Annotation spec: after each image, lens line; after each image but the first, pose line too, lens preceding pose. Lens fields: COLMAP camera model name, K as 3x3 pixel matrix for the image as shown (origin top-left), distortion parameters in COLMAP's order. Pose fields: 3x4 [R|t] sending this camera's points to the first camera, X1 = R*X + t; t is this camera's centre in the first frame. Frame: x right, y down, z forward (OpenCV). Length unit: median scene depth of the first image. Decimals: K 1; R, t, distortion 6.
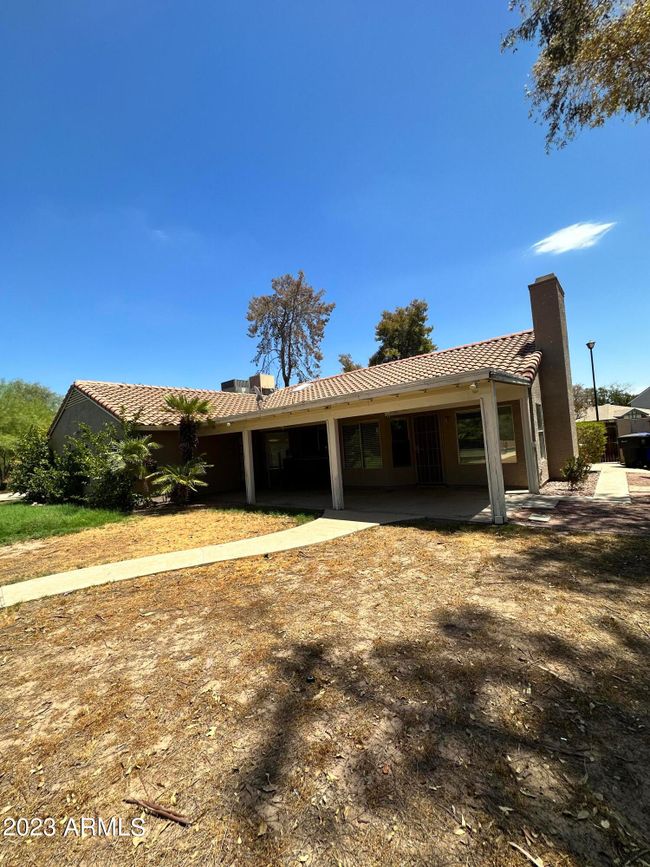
lens RADIAL K [[351.5, 0, 325.0], [0, 351.5, 433.5], [0, 0, 1]] dist [-0.000578, -0.000060]
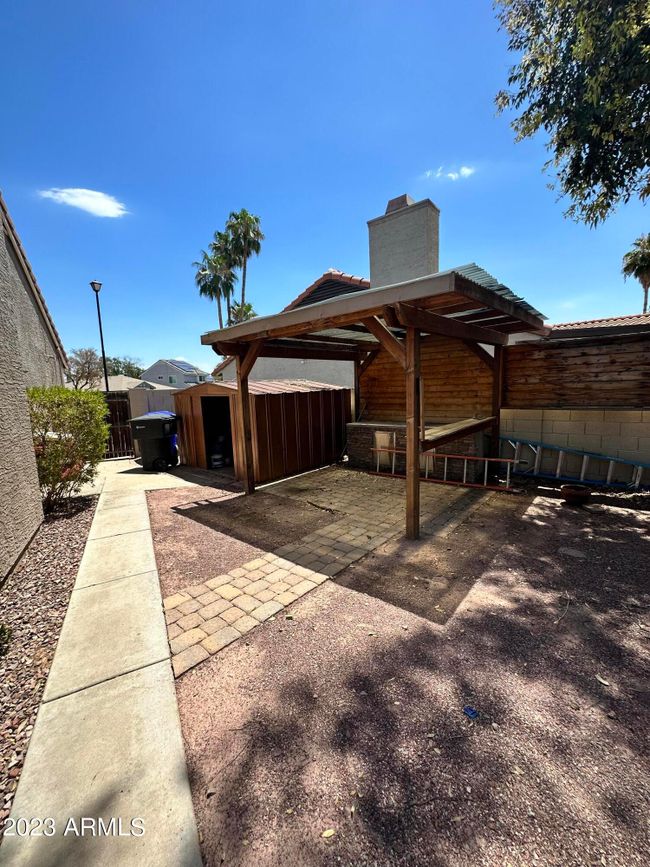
lens RADIAL K [[351.5, 0, 325.0], [0, 351.5, 433.5], [0, 0, 1]] dist [-0.000578, -0.000060]
pose [[0.364361, -0.060225, 0.929308, 0.102912], [-0.020304, 0.997156, 0.072583, -0.003790], [-0.931036, -0.045315, 0.362102, 0.123078]]
